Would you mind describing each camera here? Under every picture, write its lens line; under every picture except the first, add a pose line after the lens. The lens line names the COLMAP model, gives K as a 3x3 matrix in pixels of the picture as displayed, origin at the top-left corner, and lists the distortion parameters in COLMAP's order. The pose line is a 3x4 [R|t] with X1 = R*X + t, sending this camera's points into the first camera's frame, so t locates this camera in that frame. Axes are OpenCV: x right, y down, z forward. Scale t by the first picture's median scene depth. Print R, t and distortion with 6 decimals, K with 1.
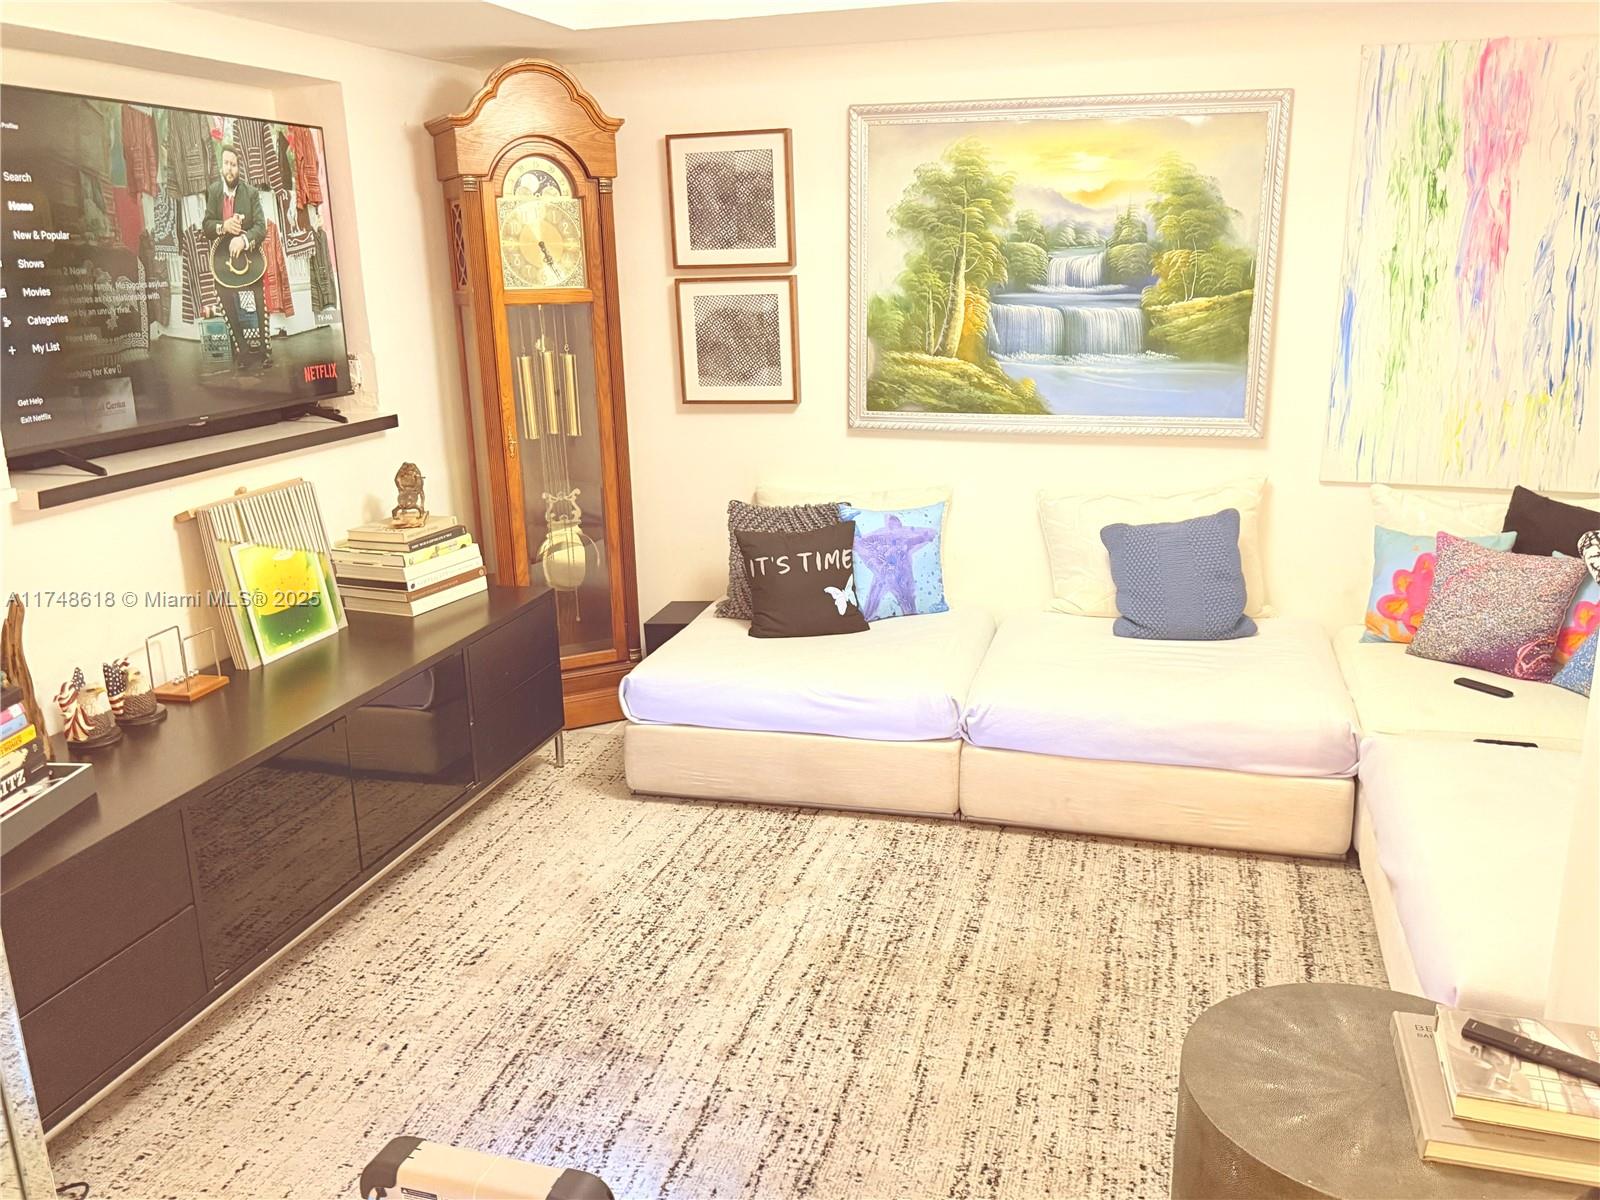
lens RADIAL K [[1303.4, 0, 800.0], [0, 1303.4, 600.0], [0, 0, 1]] dist [0.172333, -0.342710]
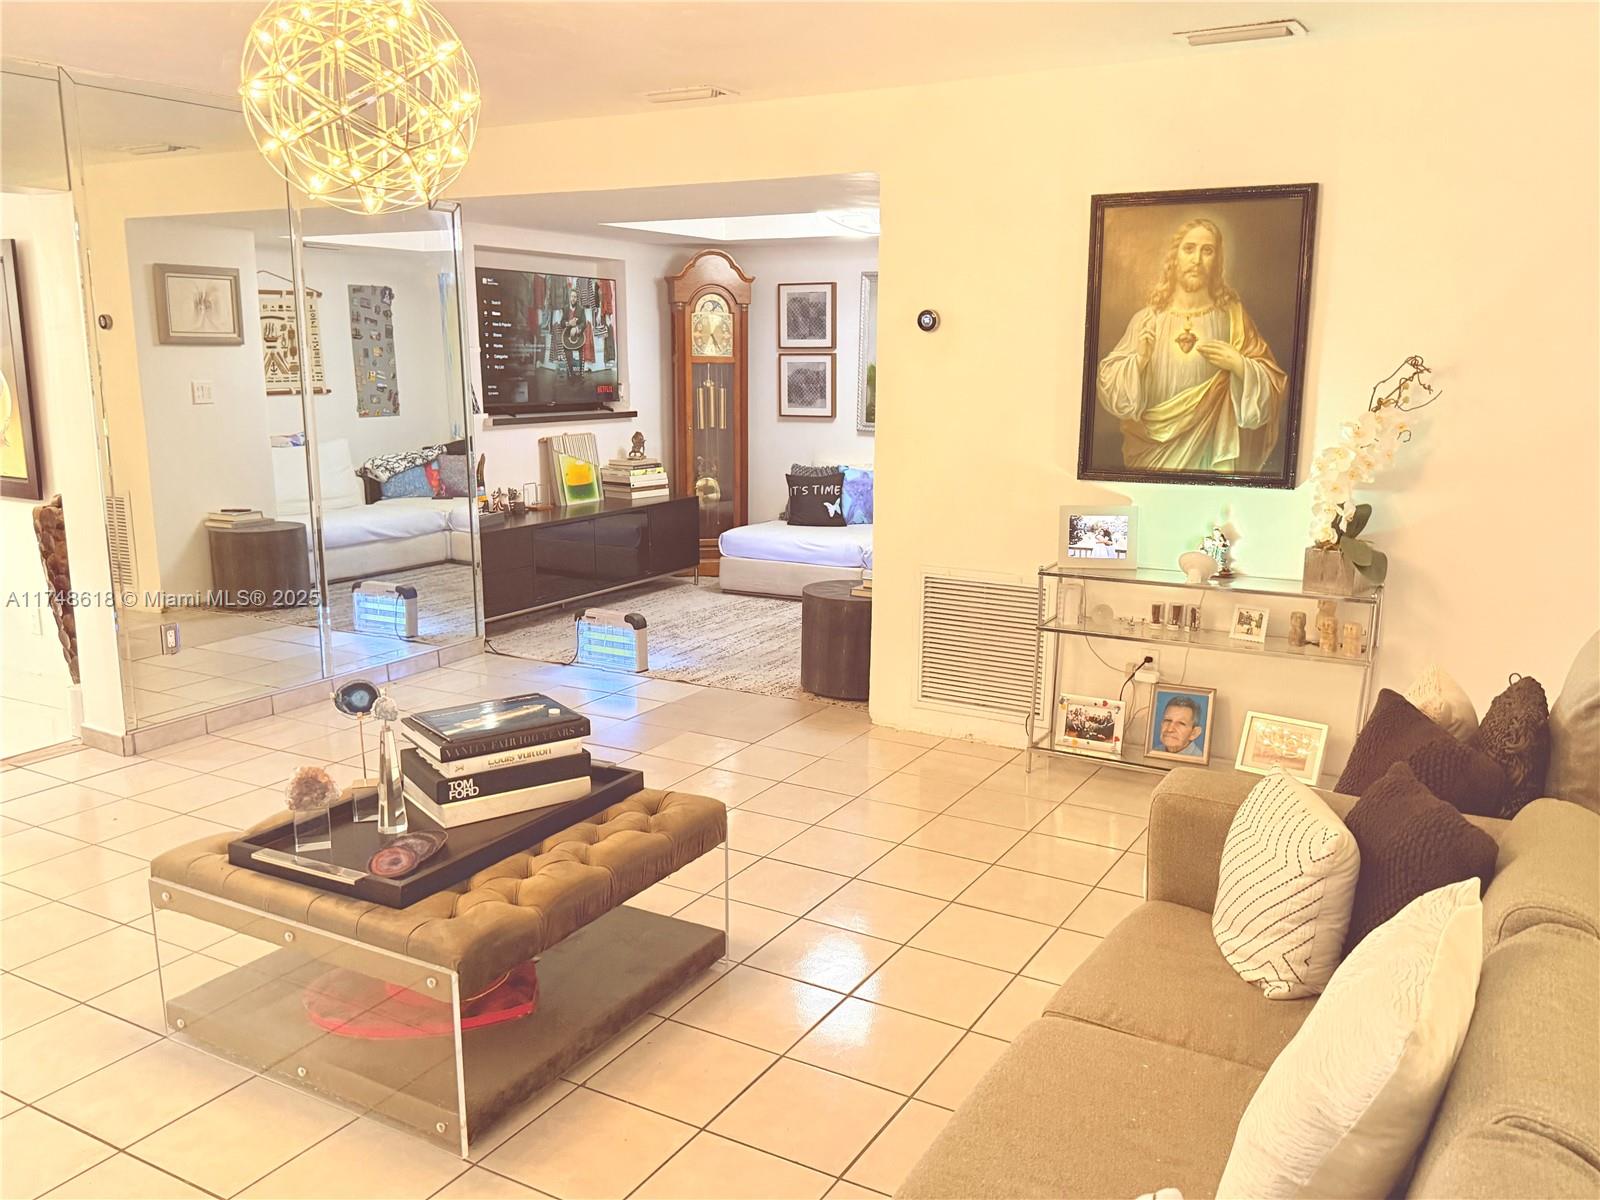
lens RADIAL K [[1301.8, 0, 802.9], [0, 1301.8, 605.2], [0, 0, 1]] dist [0.187189, -0.435505]
pose [[0.971606, 0.074734, -0.224491, 0.477040], [-0.089161, 0.994507, -0.054819, 0.276608], [0.219161, 0.073278, 0.972933, -1.027622]]
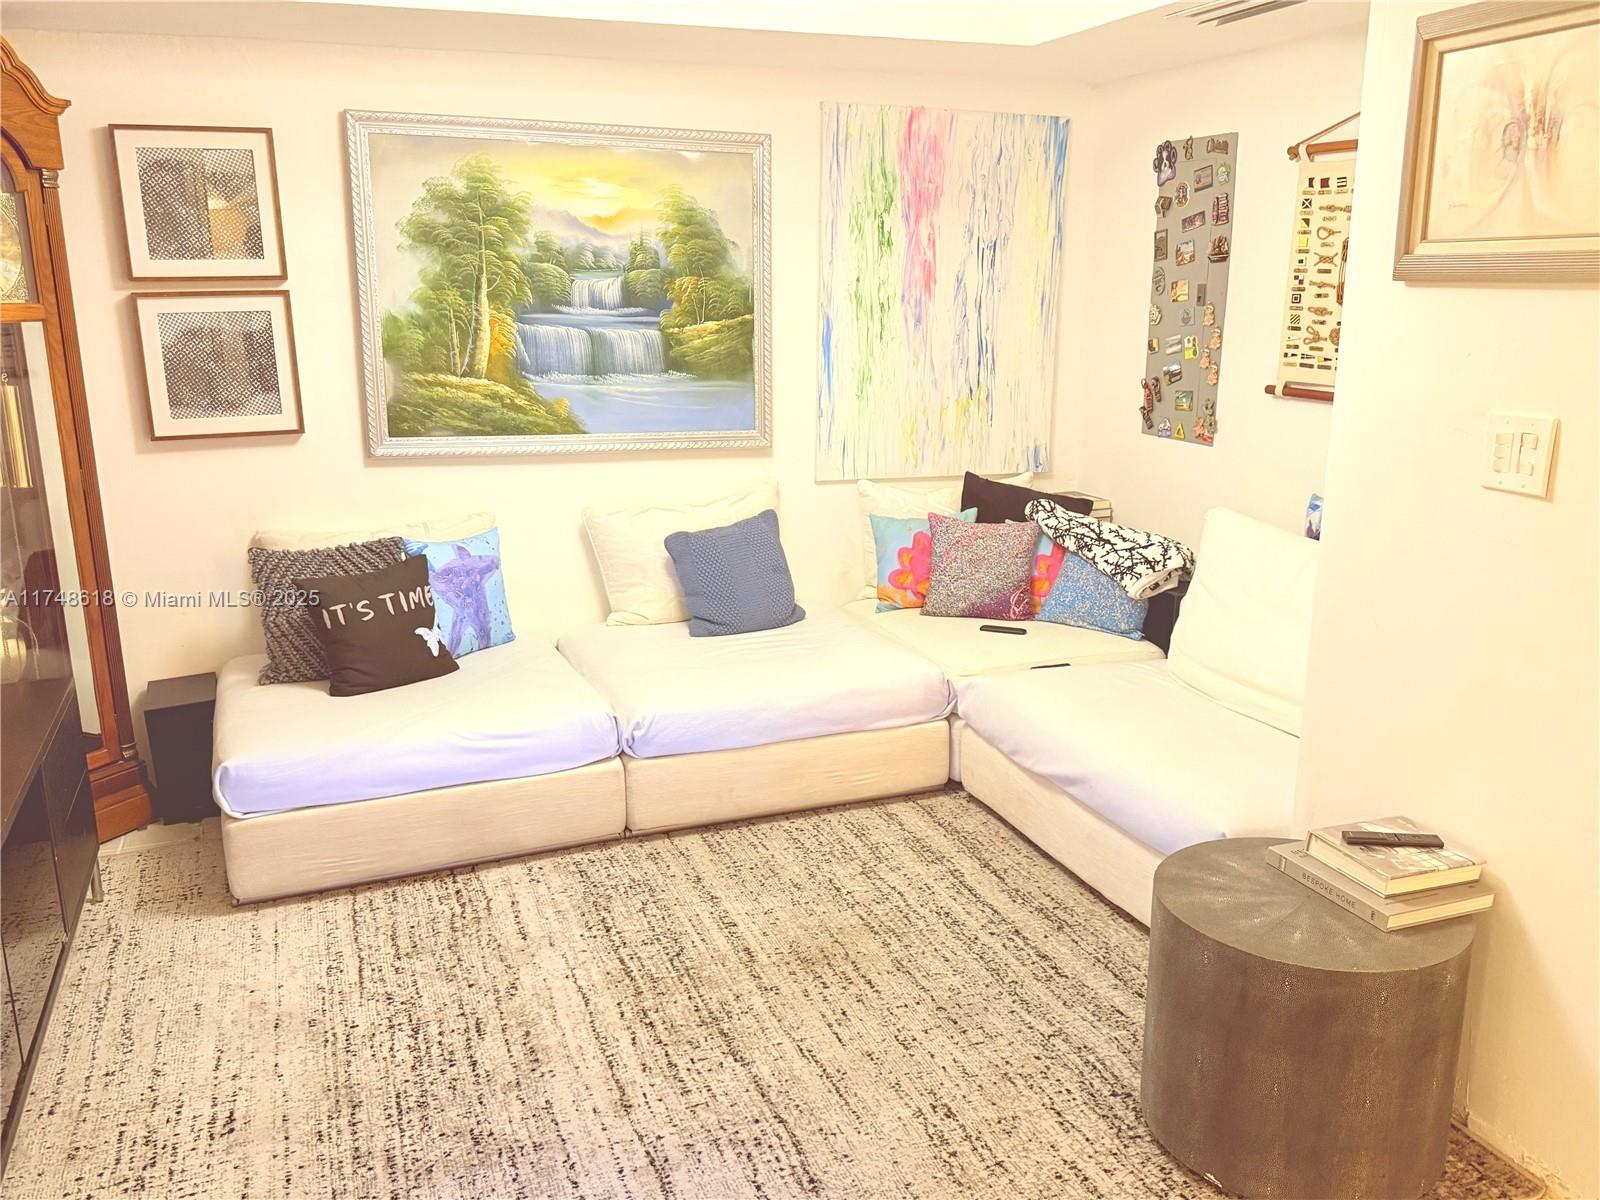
lens RADIAL K [[1301.8, 0, 802.9], [0, 1301.8, 605.2], [0, 0, 1]] dist [0.187189, -0.435505]
pose [[0.796889, -0.123167, 0.591437, -0.319236], [0.140127, 0.989981, 0.017359, -0.004358], [-0.587650, 0.069043, 0.806164, 0.102866]]
